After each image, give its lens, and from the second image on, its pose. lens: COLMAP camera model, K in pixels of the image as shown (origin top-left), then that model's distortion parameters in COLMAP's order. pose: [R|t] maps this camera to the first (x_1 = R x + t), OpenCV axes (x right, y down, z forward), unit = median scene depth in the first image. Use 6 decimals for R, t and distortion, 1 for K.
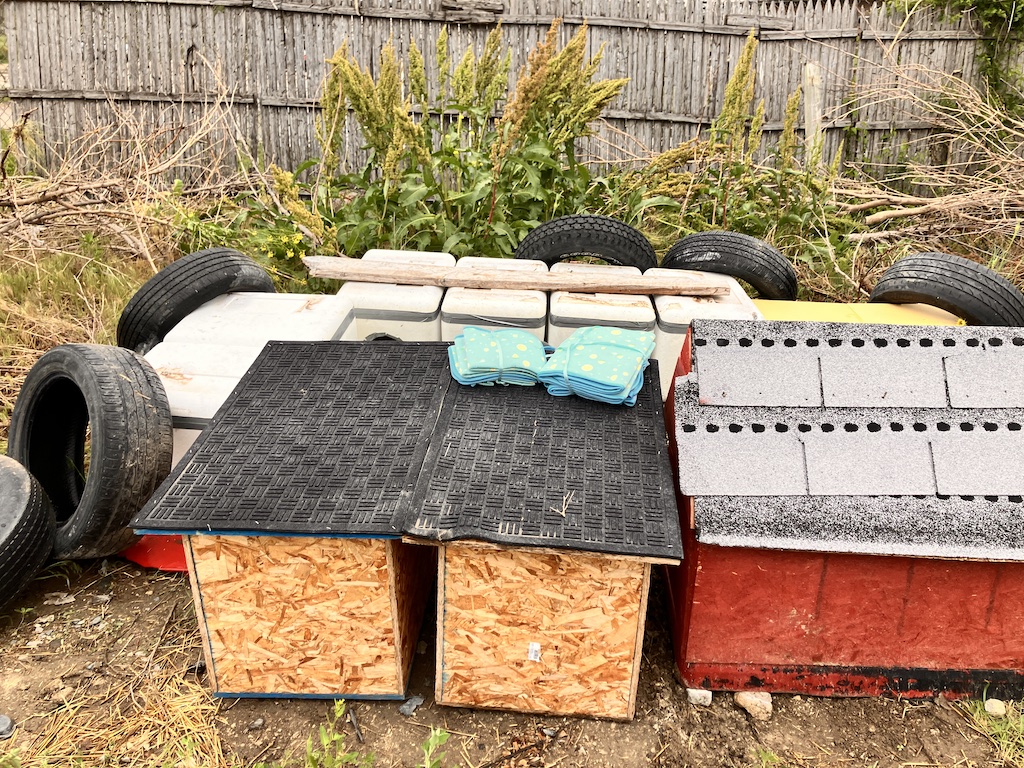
lens RADIAL K [[856.4, 0, 515.0], [0, 856.4, 381.2], [0, 0, 1]] dist [0.022252, 0.006057]
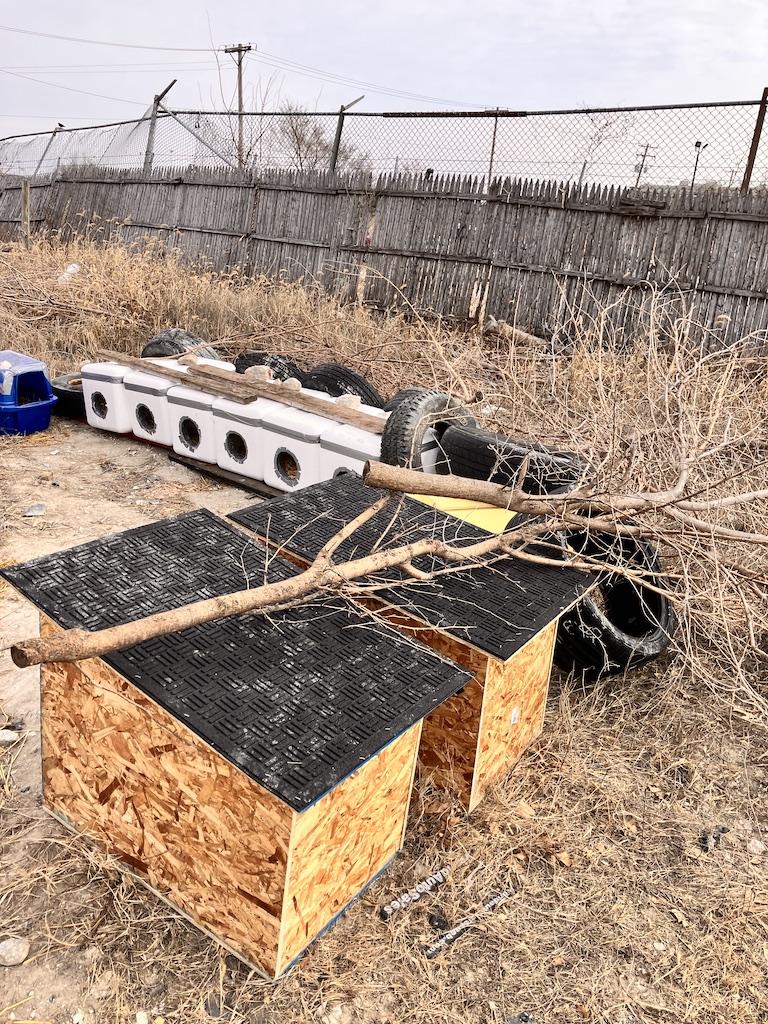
lens RADIAL K [[856.4, 0, 378.7], [0, 856.4, 510.5], [0, 0, 1]] dist [0.022252, 0.006057]
pose [[0.737034, 0.248318, -0.628585, 0.597276], [-0.268499, 0.961095, 0.064851, 0.043057], [0.620234, 0.120977, 0.775032, -0.223435]]
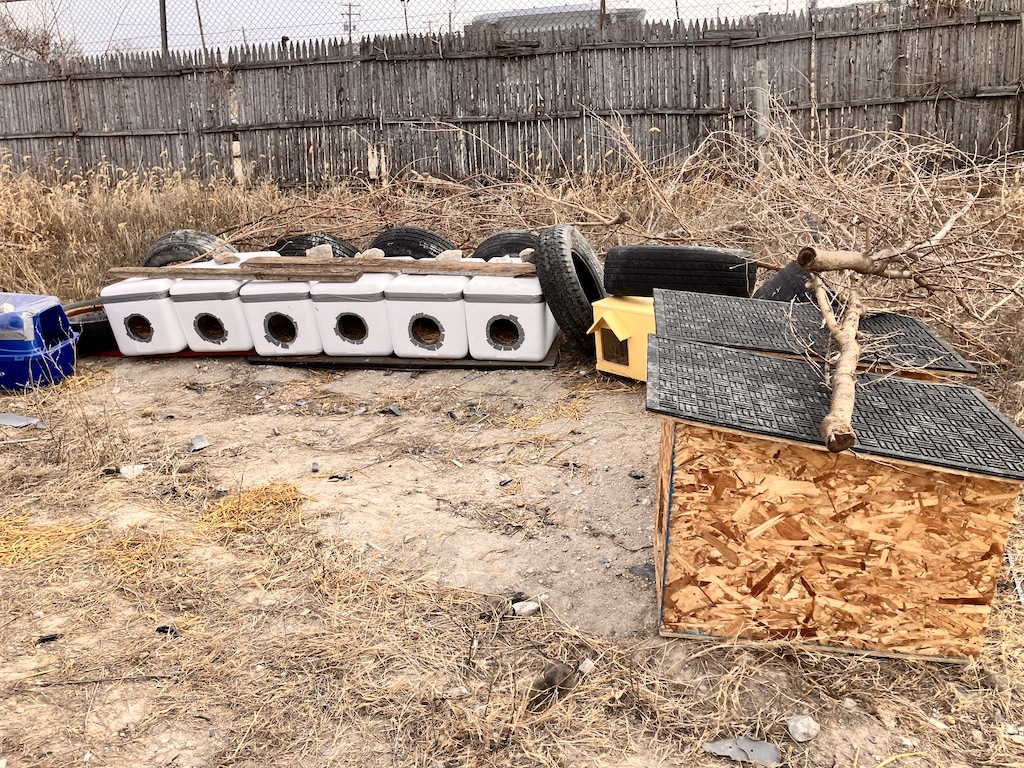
lens RADIAL K [[856.4, 0, 503.8], [0, 856.4, 389.5], [0, 0, 1]] dist [0.022252, 0.006057]
pose [[0.957651, 0.019760, -0.287253, 0.348228], [-0.013862, 0.999650, 0.022552, 0.106673], [0.287598, -0.017615, 0.957589, -0.386190]]
